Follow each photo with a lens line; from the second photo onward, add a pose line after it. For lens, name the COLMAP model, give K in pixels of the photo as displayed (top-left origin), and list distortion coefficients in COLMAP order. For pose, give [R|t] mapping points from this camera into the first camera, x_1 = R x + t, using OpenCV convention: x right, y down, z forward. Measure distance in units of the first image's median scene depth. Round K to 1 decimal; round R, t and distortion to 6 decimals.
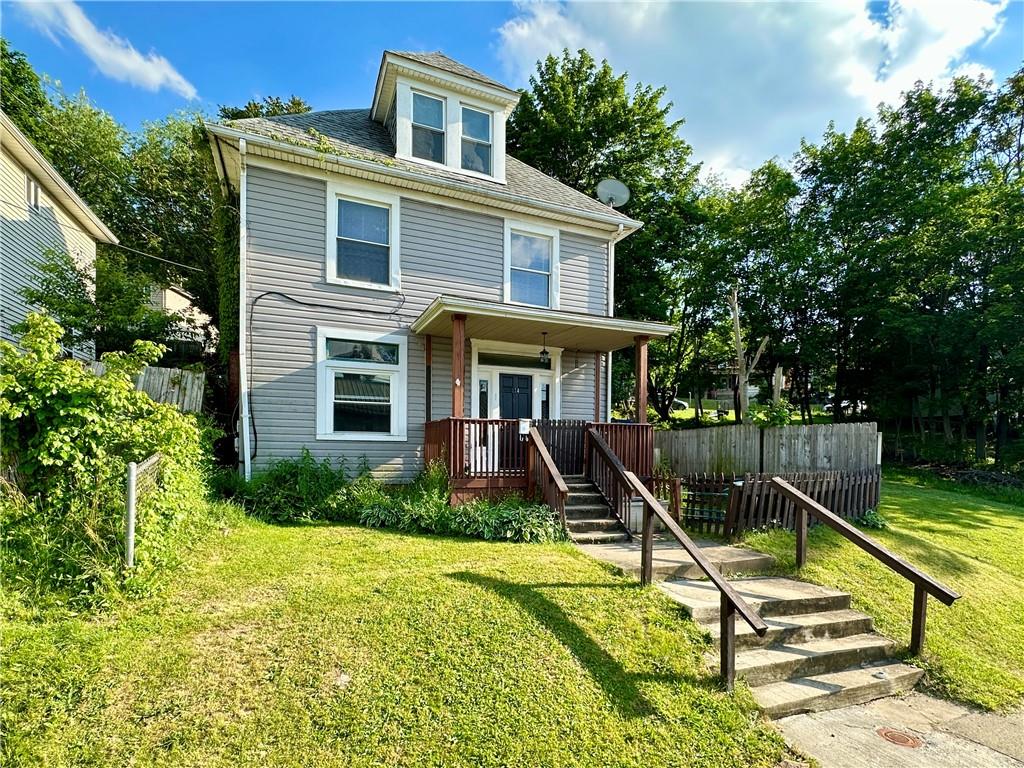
lens RADIAL K [[407.6, 0, 512.0], [0, 407.6, 384.0], [0, 0, 1]] dist [0.000113, 0.000131]
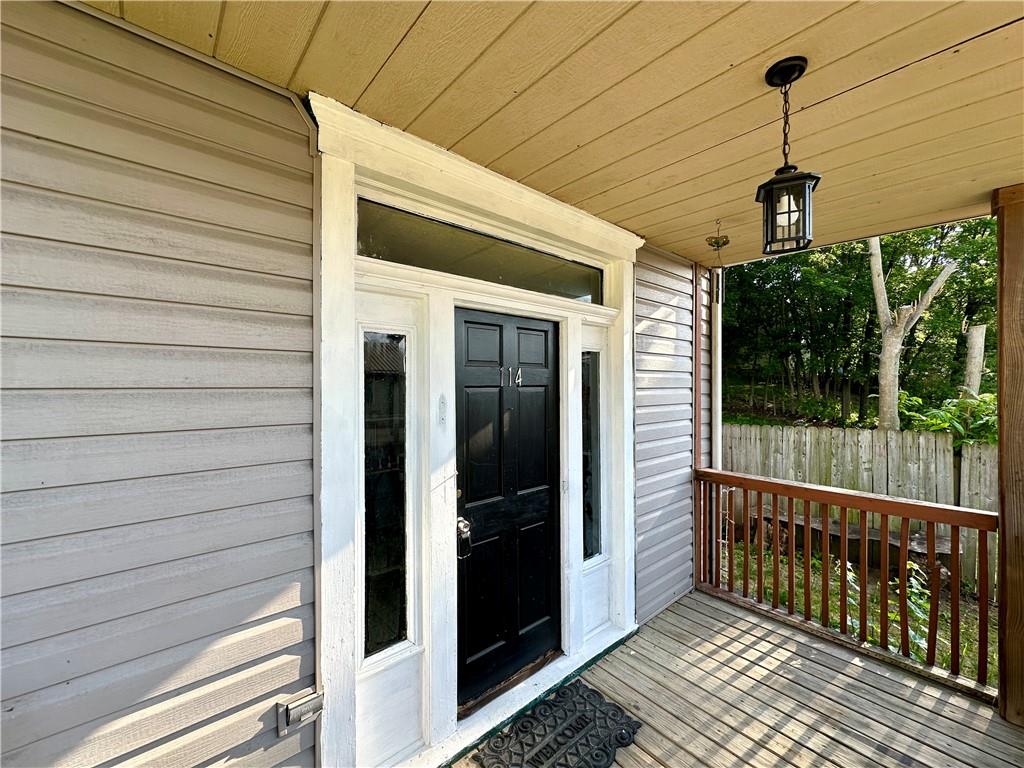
lens RADIAL K [[407.6, 0, 512.0], [0, 407.6, 384.0], [0, 0, 1]] dist [0.000113, 0.000131]
pose [[0.970646, 0.016418, 0.239953, -0.049627], [-0.048243, 0.990682, 0.127366, -0.010573], [-0.235626, -0.135203, 0.962393, 0.708644]]
